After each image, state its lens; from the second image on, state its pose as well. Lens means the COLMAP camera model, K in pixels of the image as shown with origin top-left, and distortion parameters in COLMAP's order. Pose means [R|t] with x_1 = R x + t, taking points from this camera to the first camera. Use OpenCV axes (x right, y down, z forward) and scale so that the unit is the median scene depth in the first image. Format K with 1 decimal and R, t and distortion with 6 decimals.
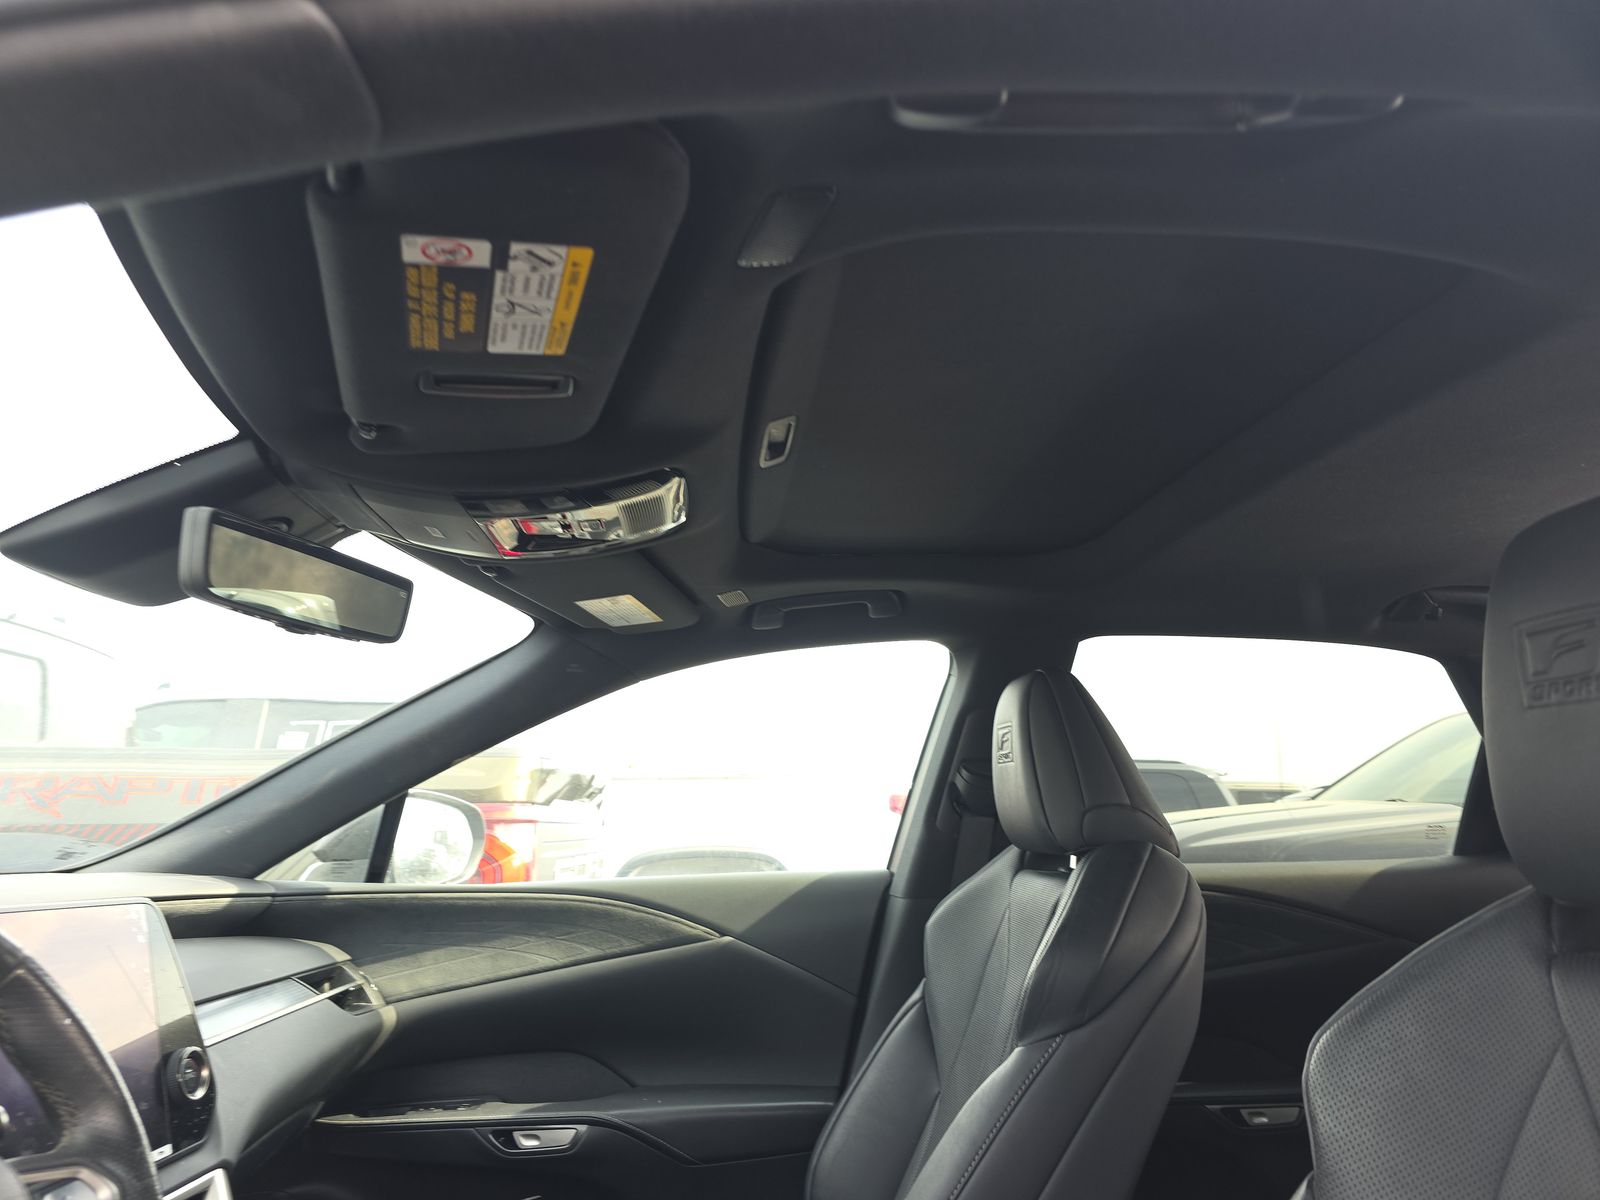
lens RADIAL K [[1057.9, 0, 766.6], [0, 1057.9, 601.2], [0, 0, 1]] dist [0.053673, -0.063623]
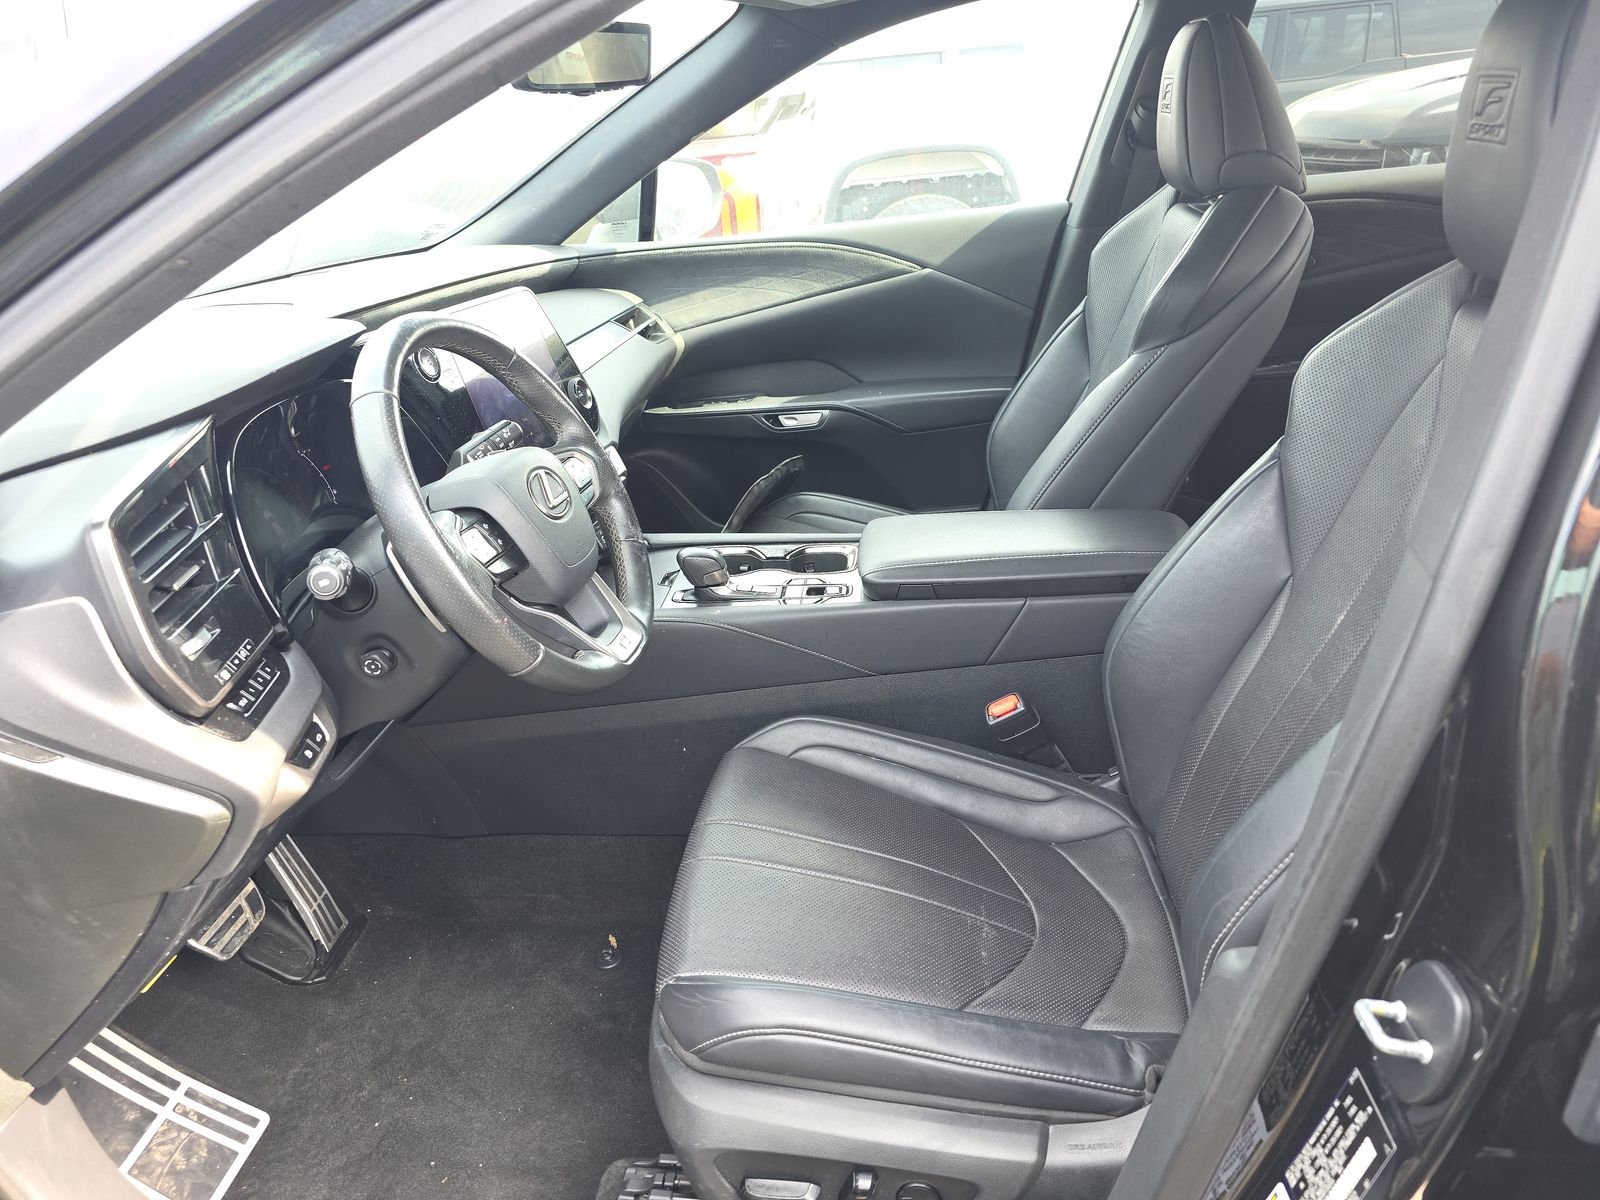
lens RADIAL K [[1032.8, 0, 800.0], [0, 1032.8, 600.0], [0, 0, 1]] dist [0.044440, -0.000063]
pose [[0.983863, 0.005156, -0.178850, 0.037741], [0.104817, 0.793498, 0.599479, -0.126578], [0.145008, -0.608552, 0.780152, -0.211916]]
